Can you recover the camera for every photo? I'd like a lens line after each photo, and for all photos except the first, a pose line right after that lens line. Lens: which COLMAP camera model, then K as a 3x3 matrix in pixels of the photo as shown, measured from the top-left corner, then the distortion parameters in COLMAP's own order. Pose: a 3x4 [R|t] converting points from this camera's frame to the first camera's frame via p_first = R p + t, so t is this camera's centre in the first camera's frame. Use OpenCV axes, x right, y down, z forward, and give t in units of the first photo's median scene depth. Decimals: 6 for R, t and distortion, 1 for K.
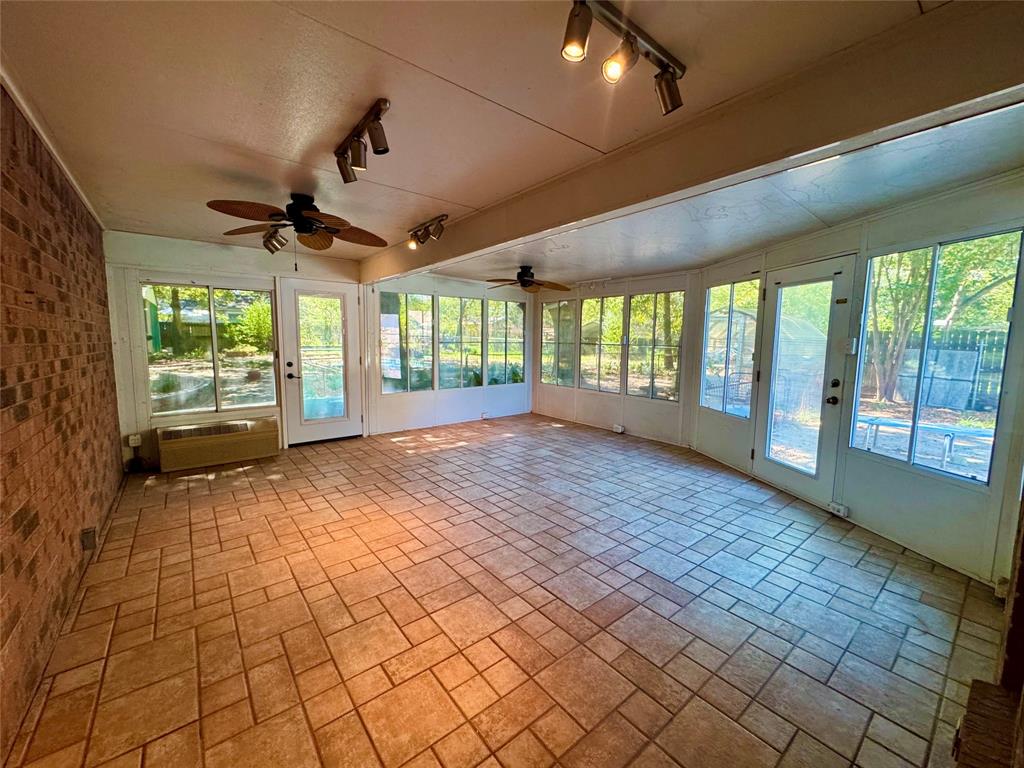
lens RADIAL K [[410.5, 0, 512.4], [0, 410.5, 383.1], [0, 0, 1]] dist [-0.003066, 0.000580]
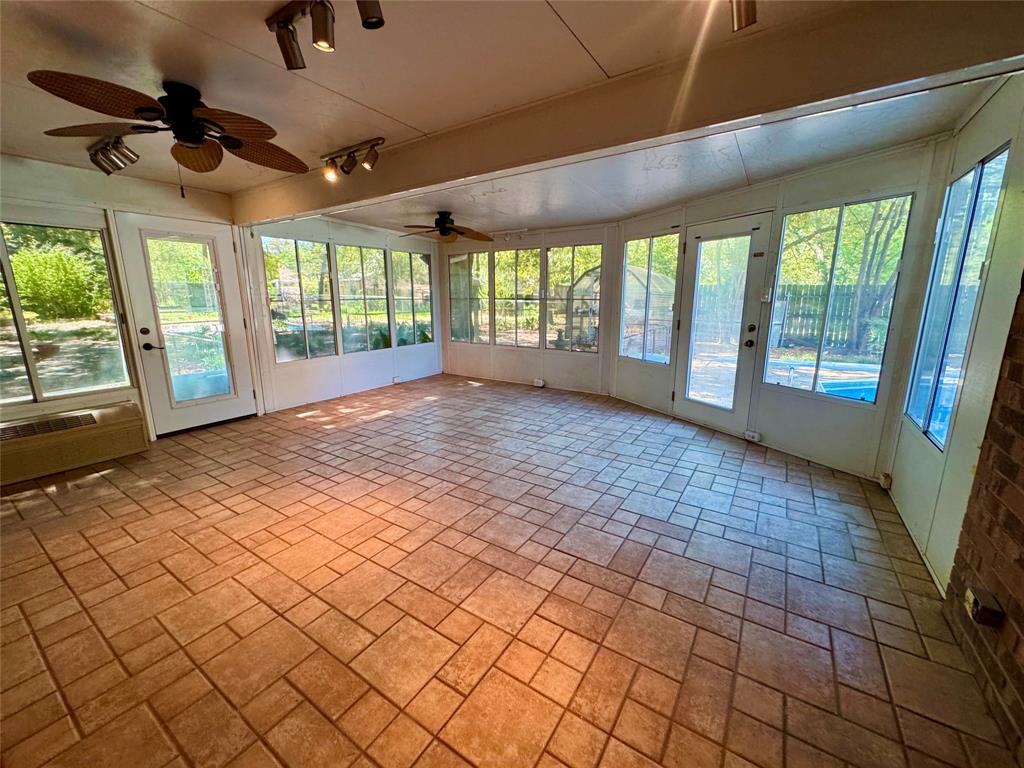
lens RADIAL K [[410.5, 0, 511.0], [0, 410.5, 383.1], [0, 0, 1]] dist [-0.003066, 0.000580]
pose [[0.951460, -0.076116, 0.298213, -0.203001], [0.045605, 0.993107, 0.107976, -0.002159], [-0.304376, -0.089135, 0.948372, 0.106651]]
